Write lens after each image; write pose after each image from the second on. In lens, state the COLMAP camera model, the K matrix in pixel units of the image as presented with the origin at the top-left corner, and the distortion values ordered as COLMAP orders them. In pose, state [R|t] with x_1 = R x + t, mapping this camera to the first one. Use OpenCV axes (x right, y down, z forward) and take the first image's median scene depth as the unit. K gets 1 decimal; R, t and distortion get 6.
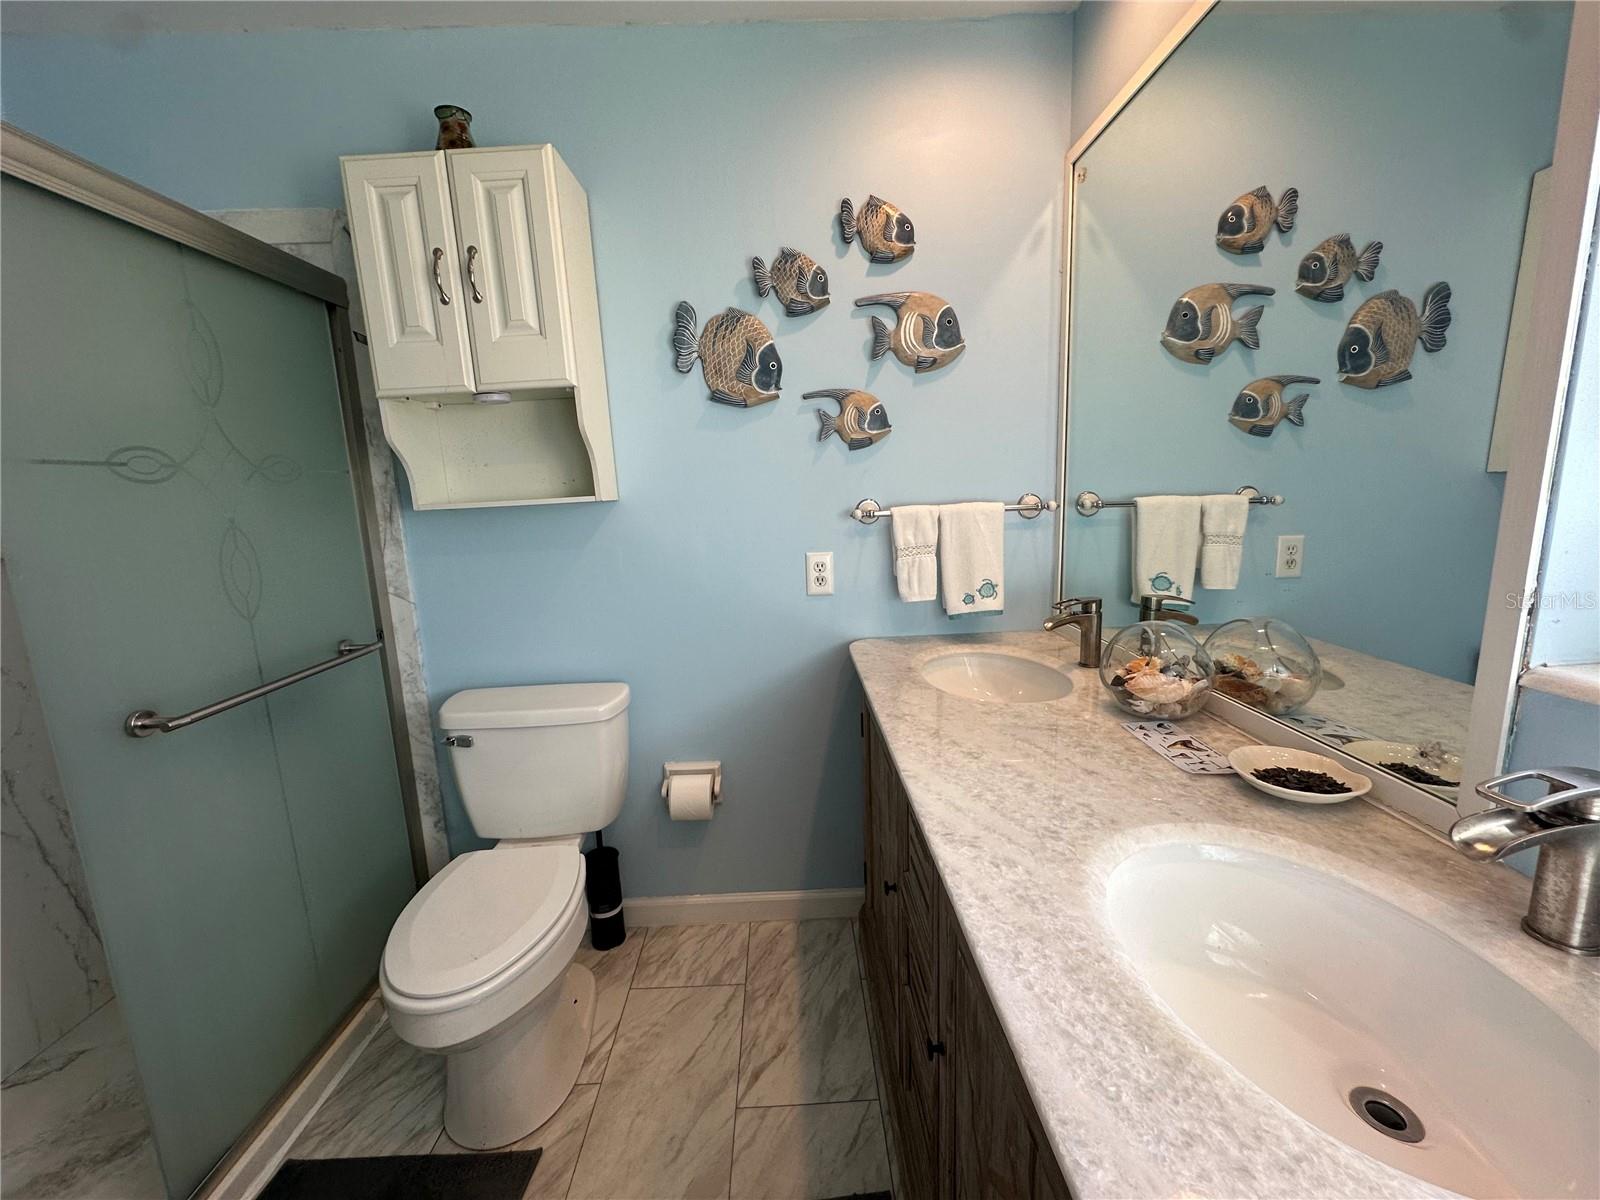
lens RADIAL K [[638.7, 0, 801.0], [0, 638.7, 600.6], [0, 0, 1]] dist [-0.005445, 0.001302]
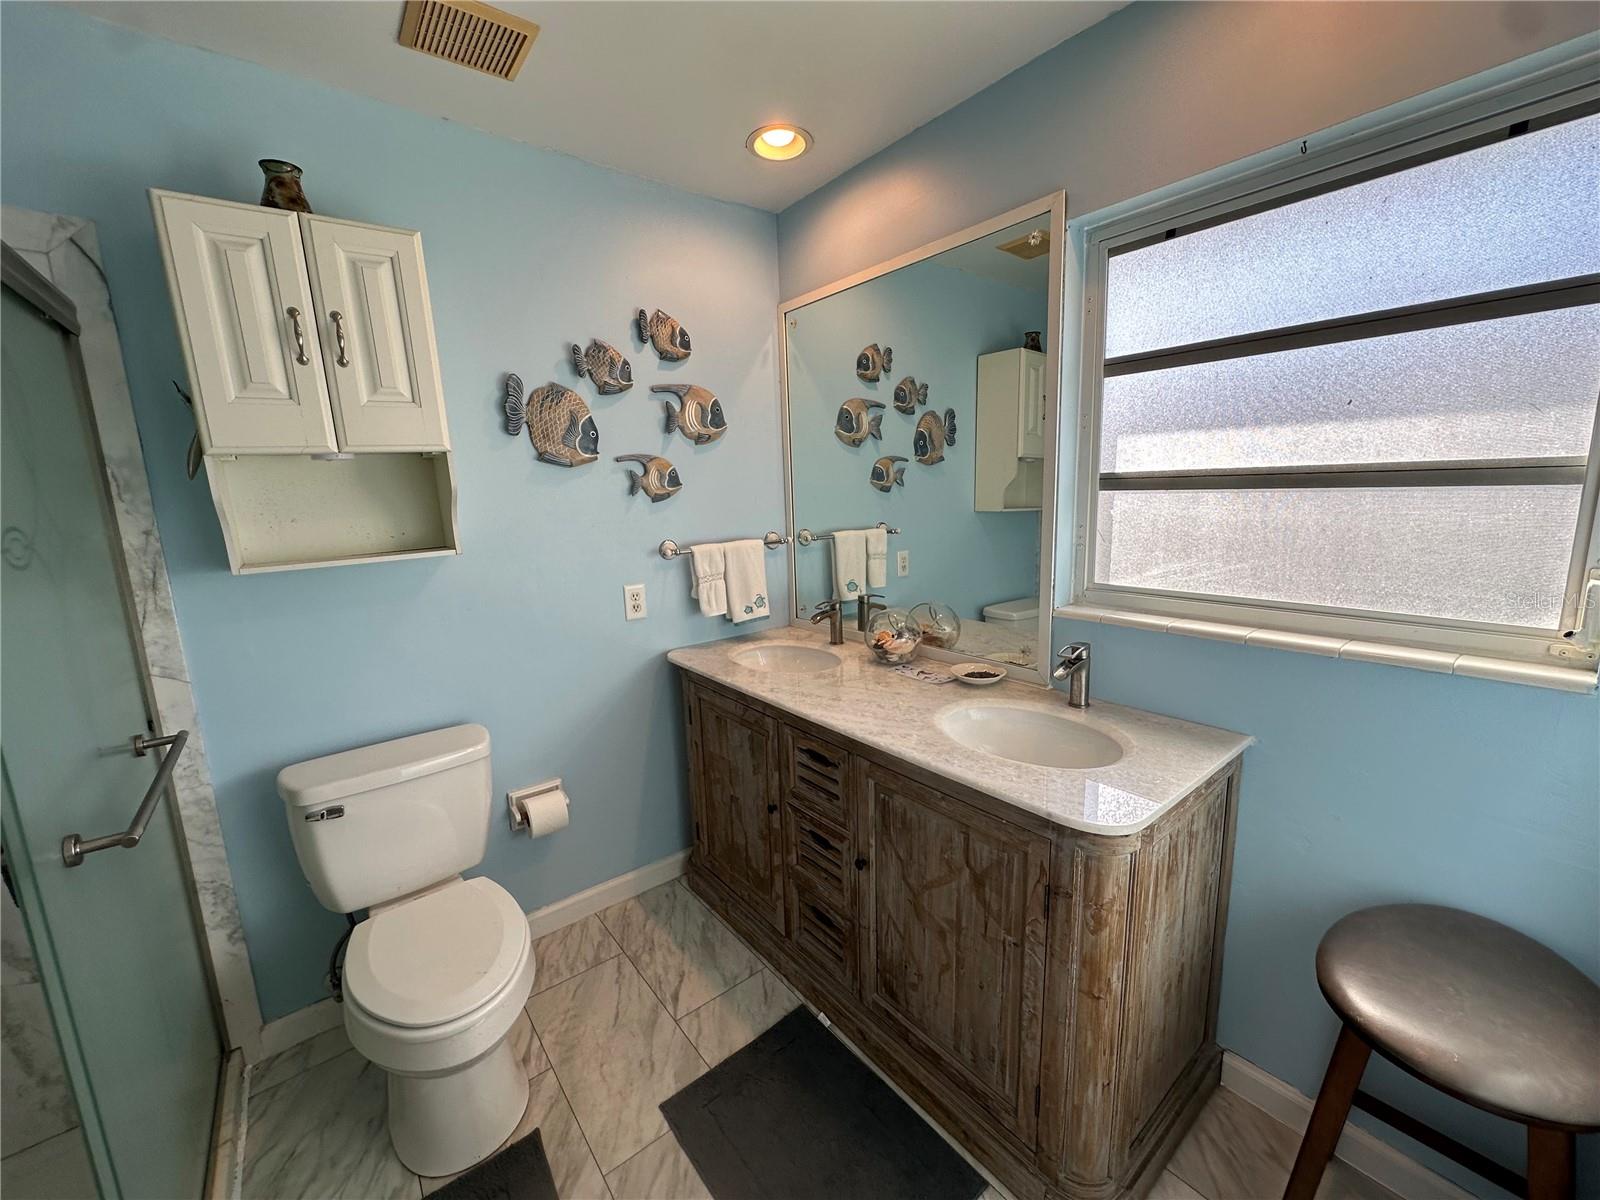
lens RADIAL K [[638.7, 0, 801.4], [0, 638.7, 602.6], [0, 0, 1]] dist [-0.005445, 0.001302]
pose [[0.798719, -0.098040, 0.593663, -0.475101], [0.108571, 0.993925, 0.018070, -0.031010], [-0.591828, 0.050022, 0.804511, -0.186289]]
